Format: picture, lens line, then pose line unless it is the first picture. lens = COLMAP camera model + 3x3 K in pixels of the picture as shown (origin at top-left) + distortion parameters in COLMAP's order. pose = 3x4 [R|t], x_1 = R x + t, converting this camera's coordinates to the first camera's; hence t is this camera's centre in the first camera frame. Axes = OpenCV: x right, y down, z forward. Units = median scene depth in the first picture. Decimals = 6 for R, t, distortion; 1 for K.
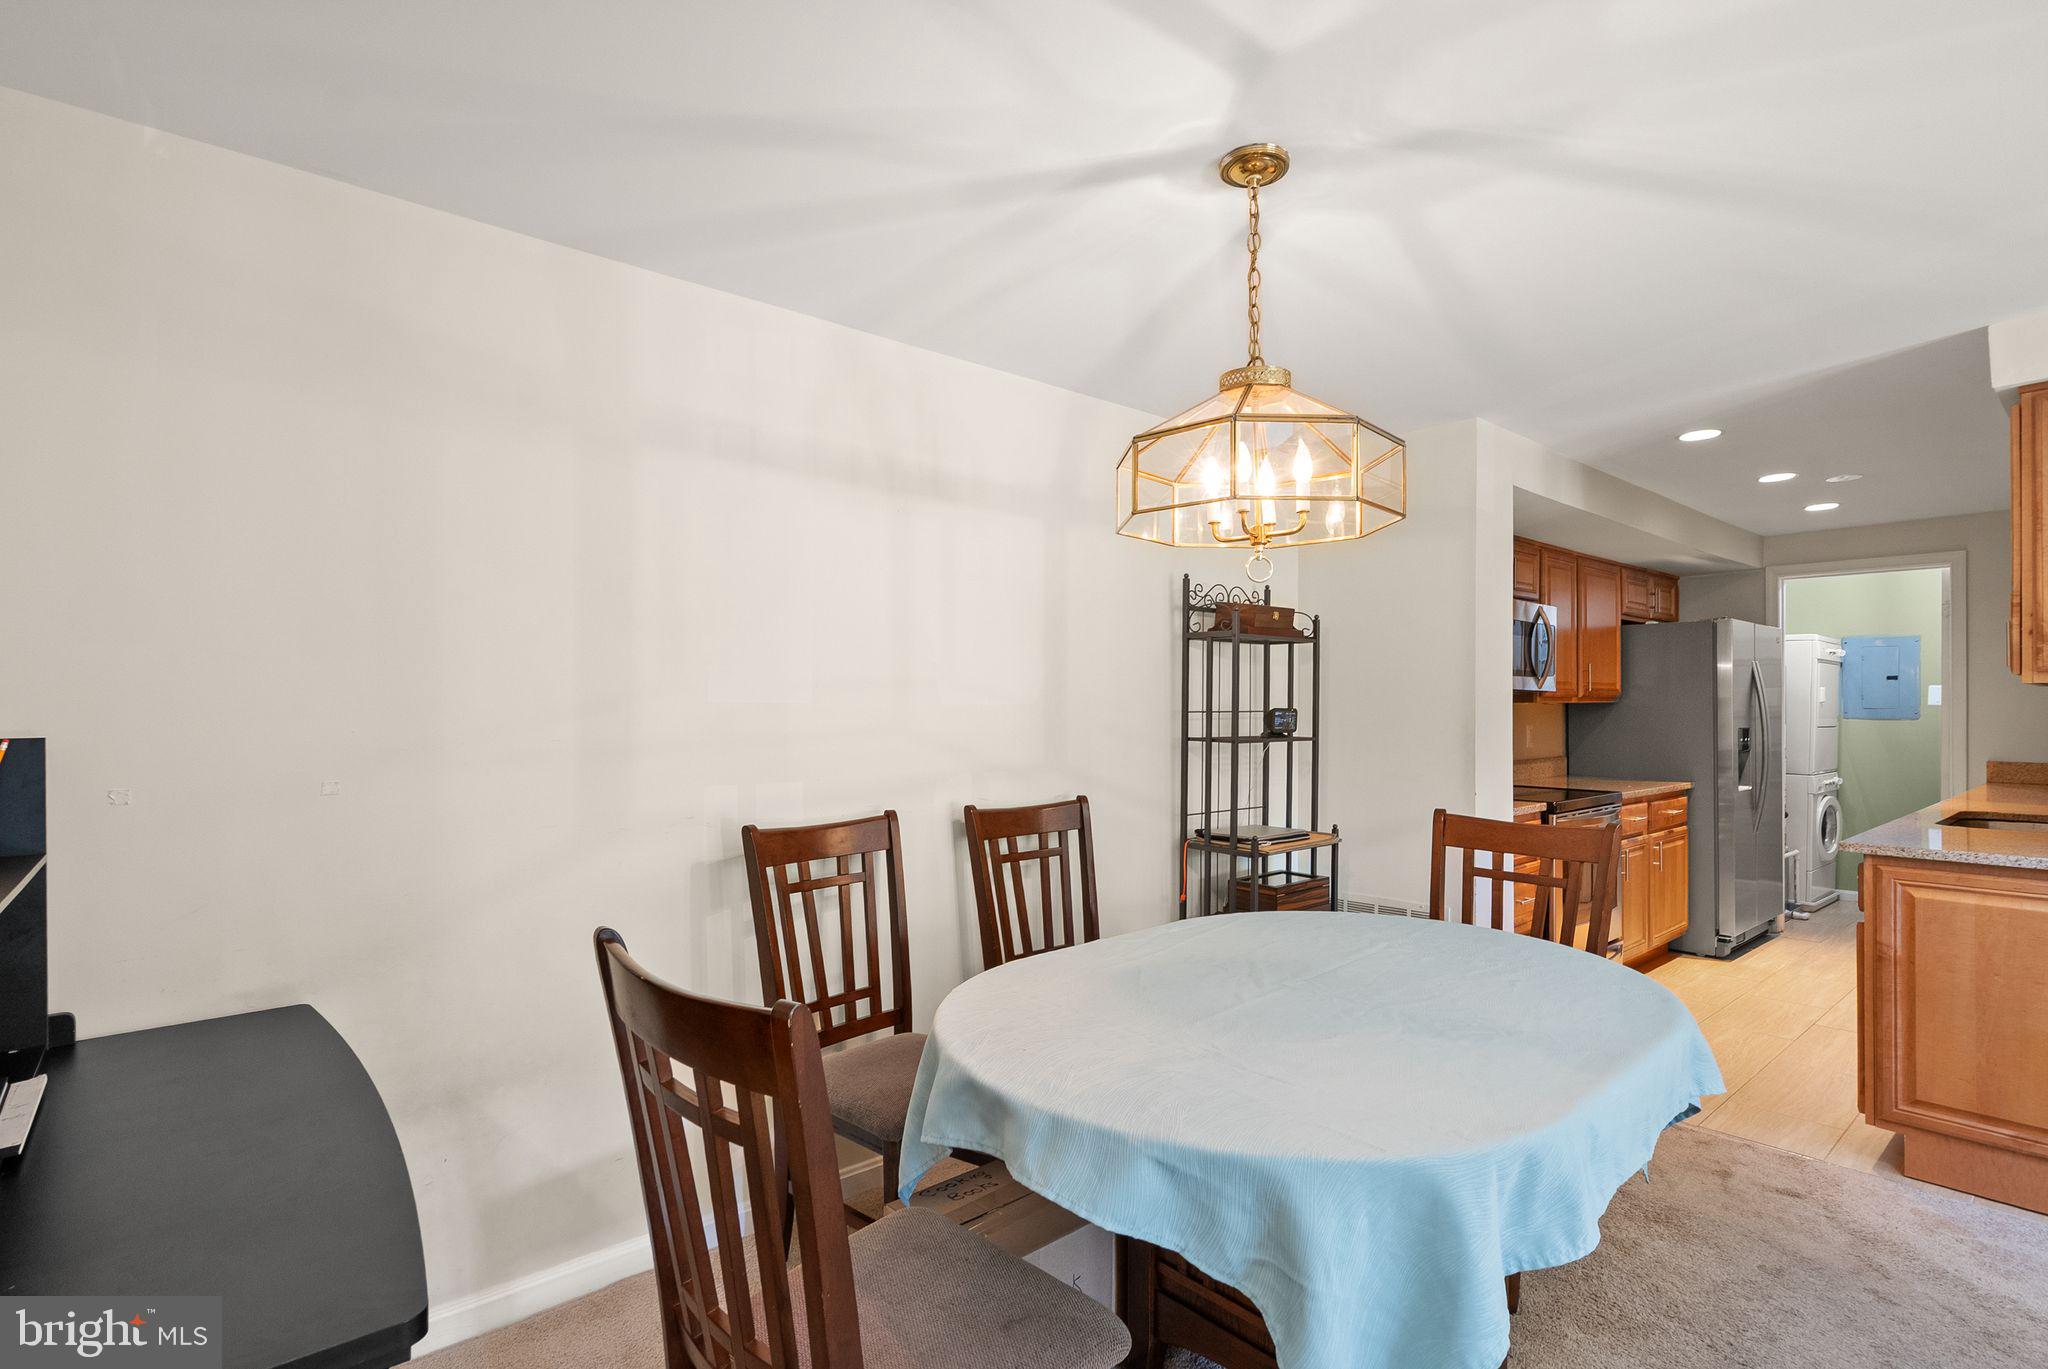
lens RADIAL K [[967.9, 0, 1007.7], [0, 967.9, 696.2], [0, 0, 1]] dist [-0.008100, 0.002207]
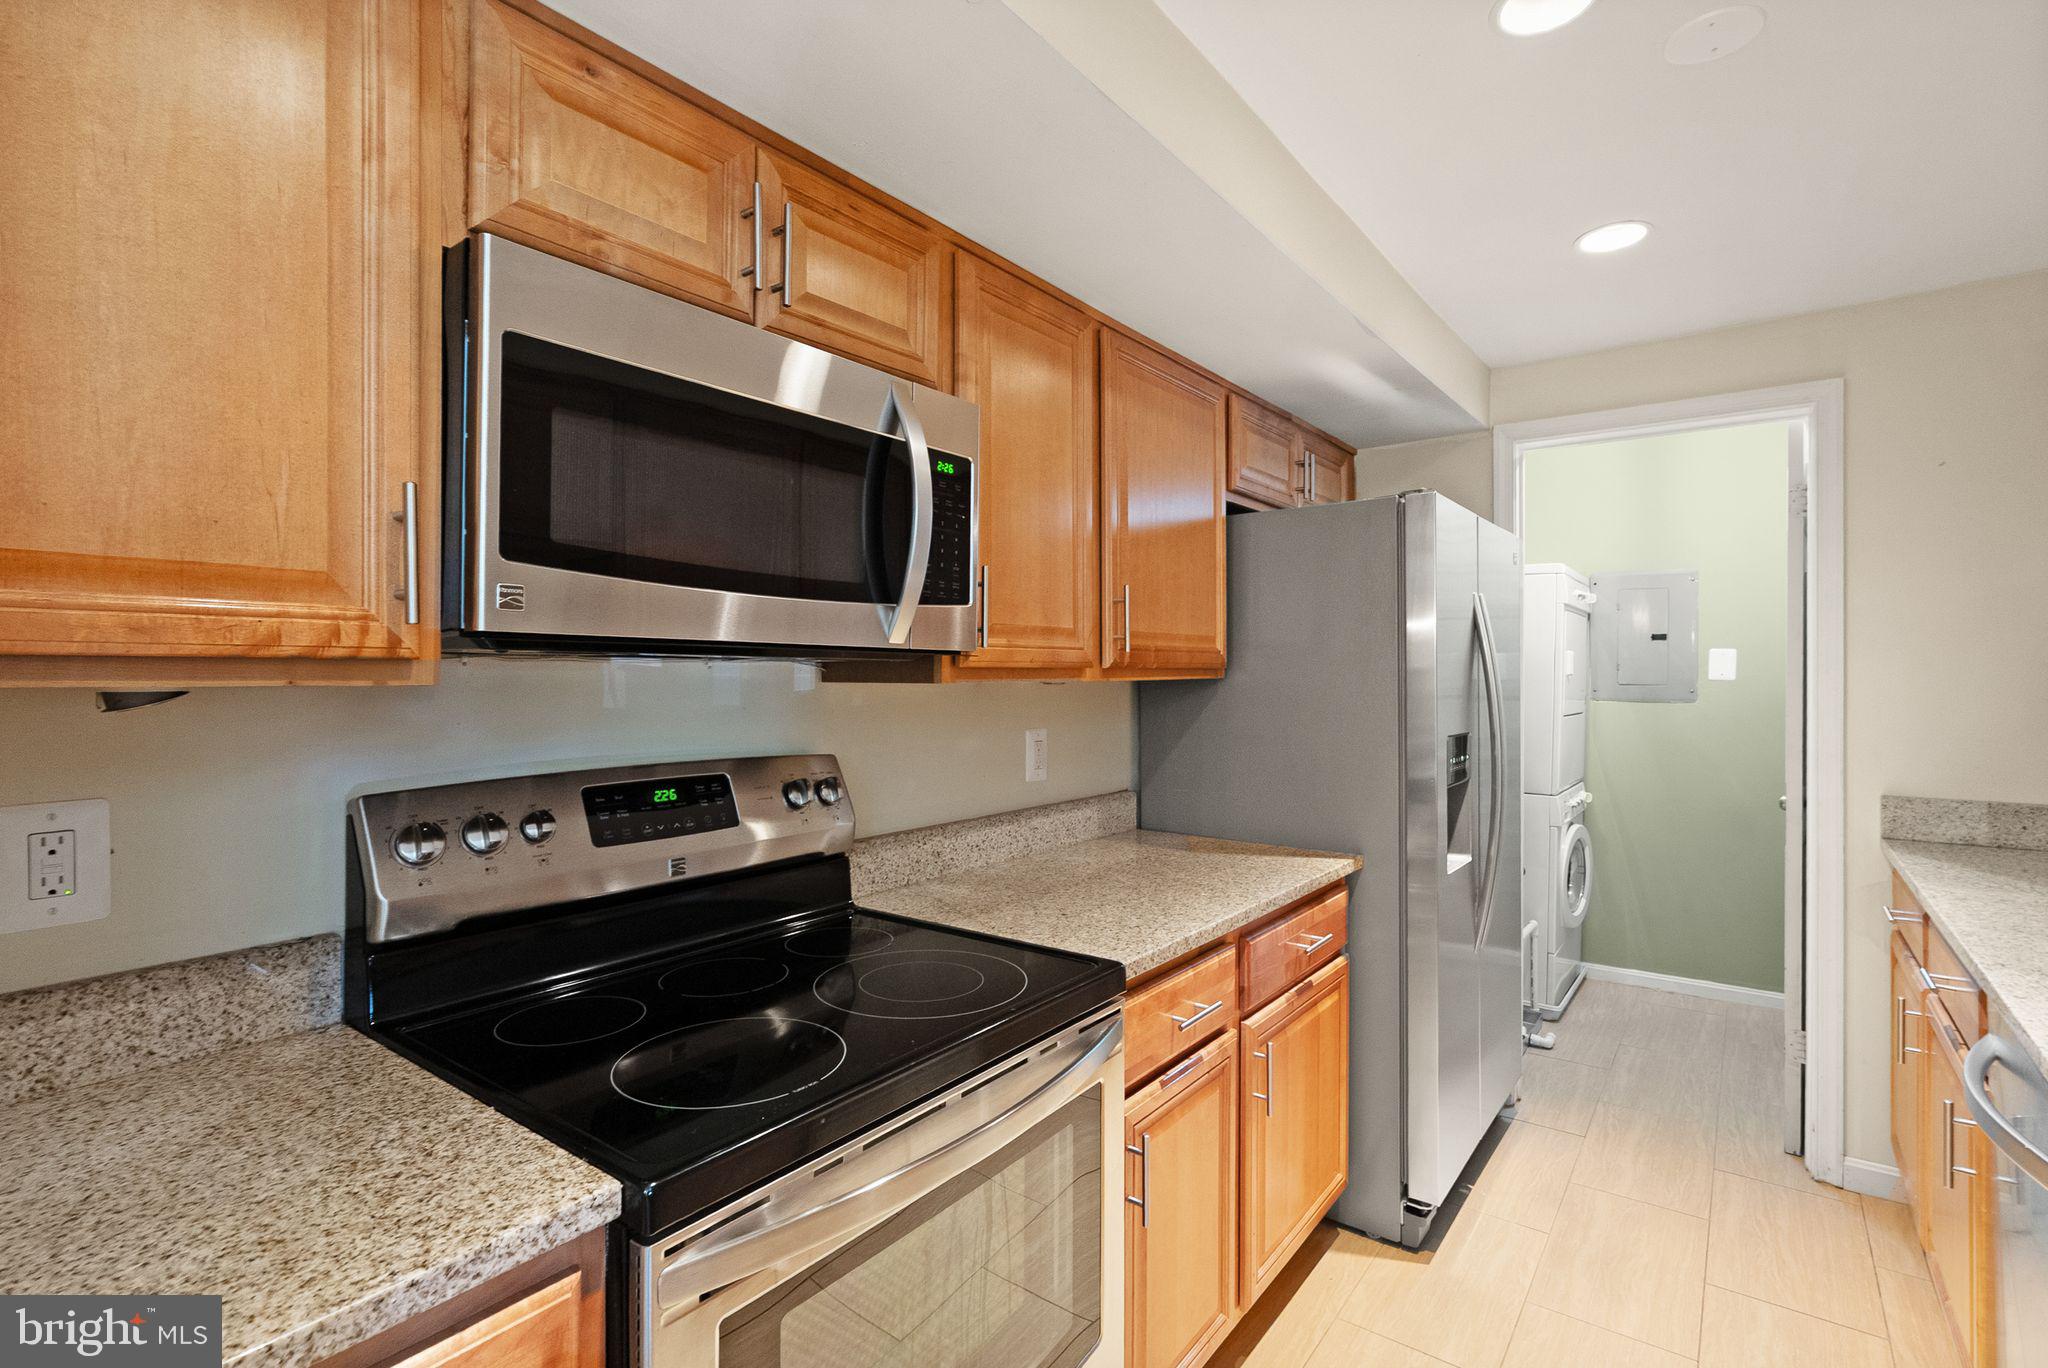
lens RADIAL K [[967.9, 0, 1013.4], [0, 967.9, 673.2], [0, 0, 1]] dist [-0.008100, 0.002207]
pose [[0.975453, -0.002504, 0.220194, 0.430925], [0.000826, 0.999970, 0.007711, -0.000220], [-0.220207, -0.007340, 0.975426, 0.565149]]
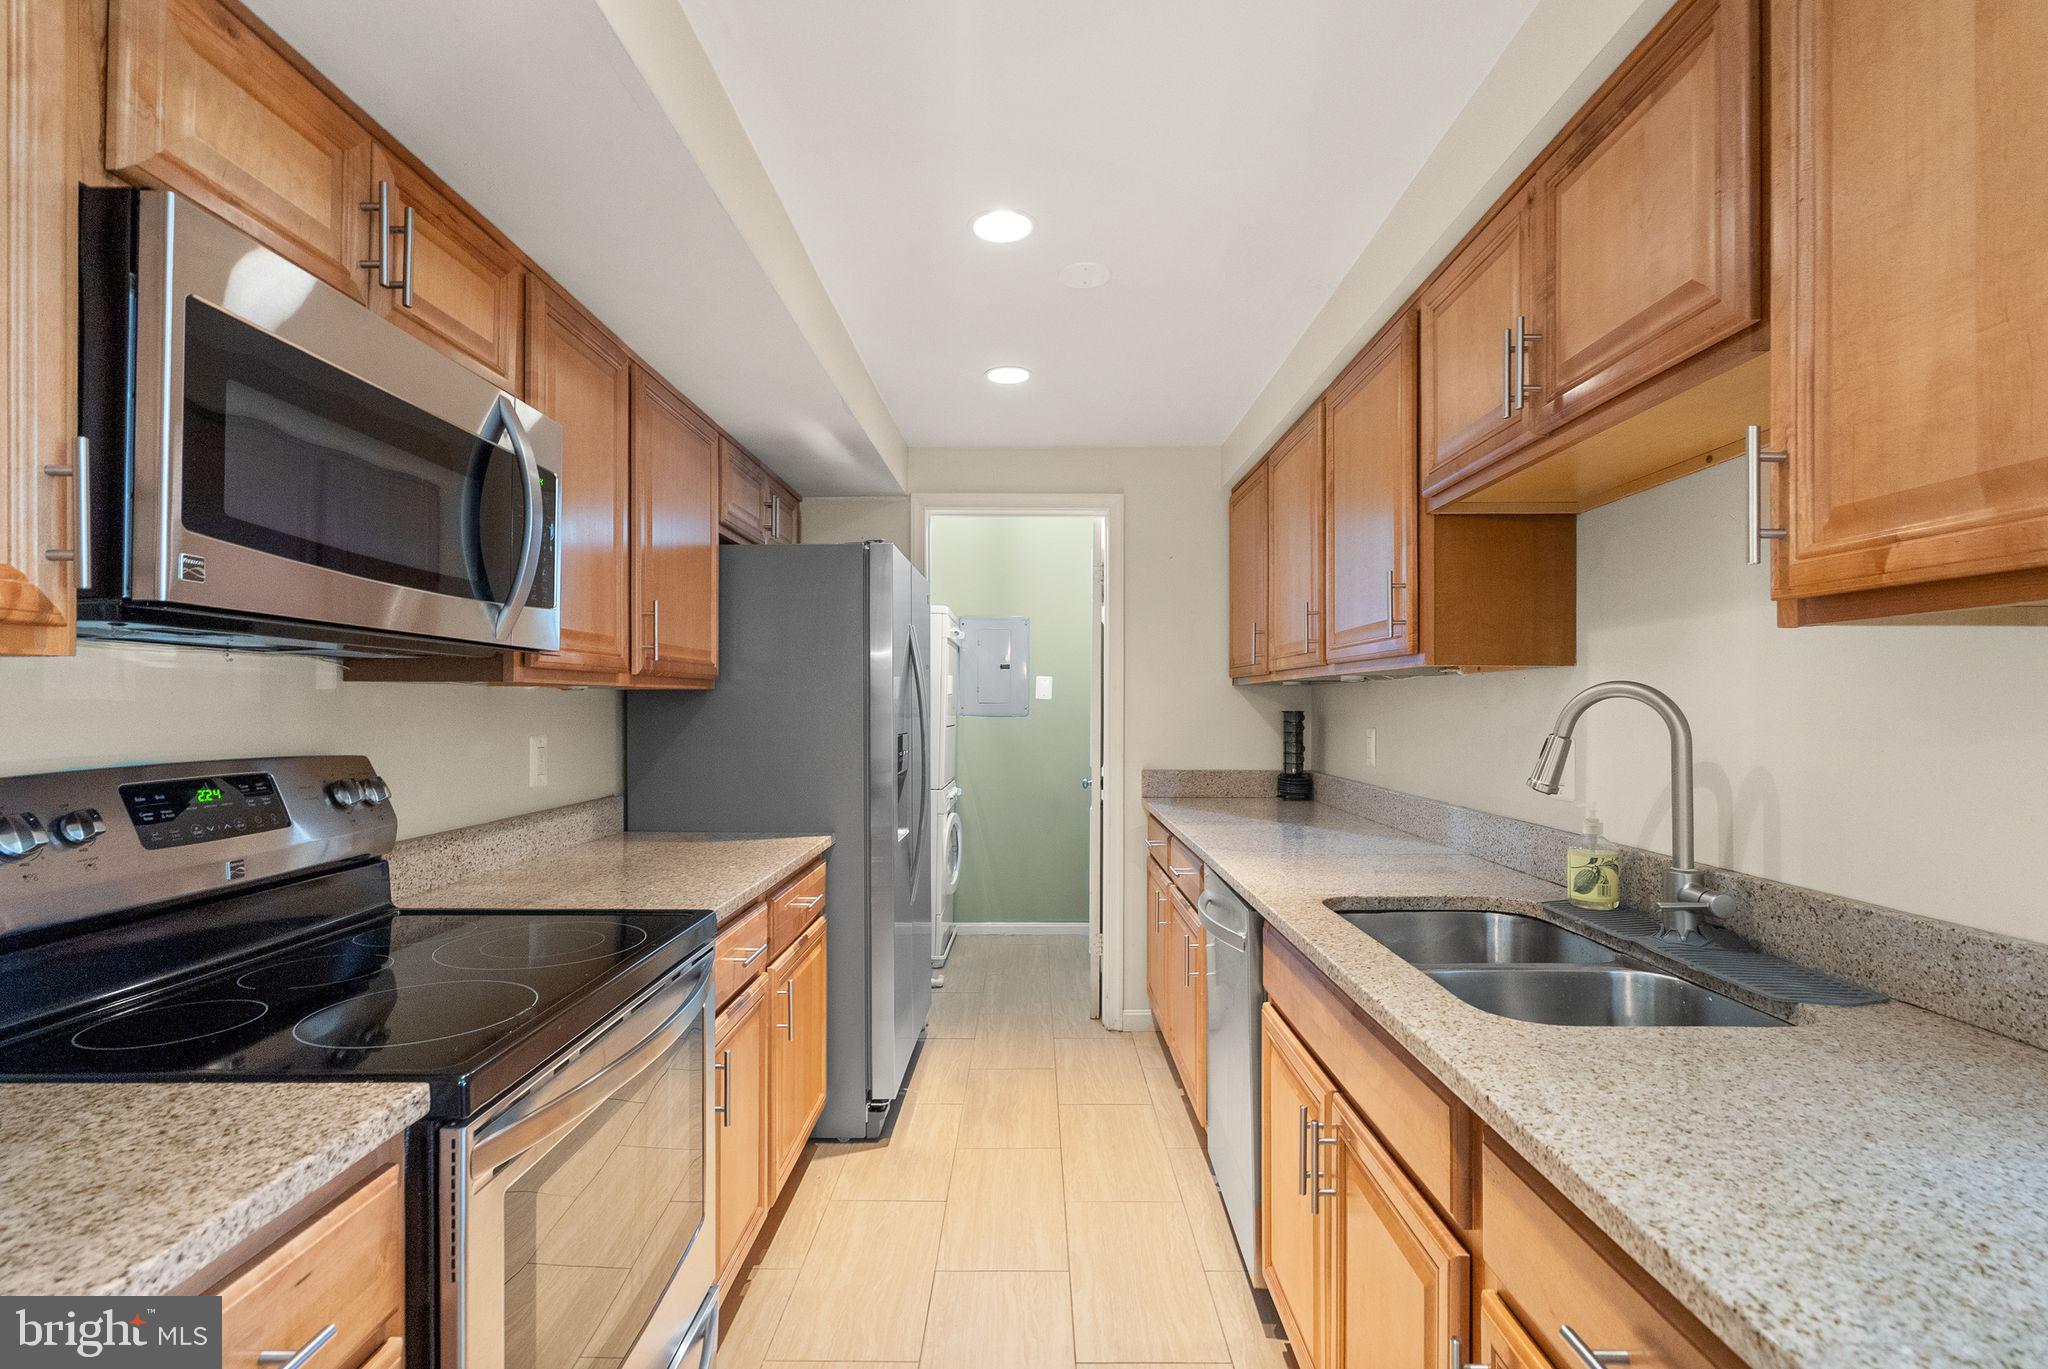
lens RADIAL K [[967.9, 0, 1022.8], [0, 967.9, 705.6], [0, 0, 1]] dist [-0.008100, 0.002207]
pose [[0.647098, -0.001760, 0.762405, 0.339497], [-0.006194, 0.999952, 0.007566, 0.010169], [-0.762382, -0.009618, 0.647056, 0.530217]]
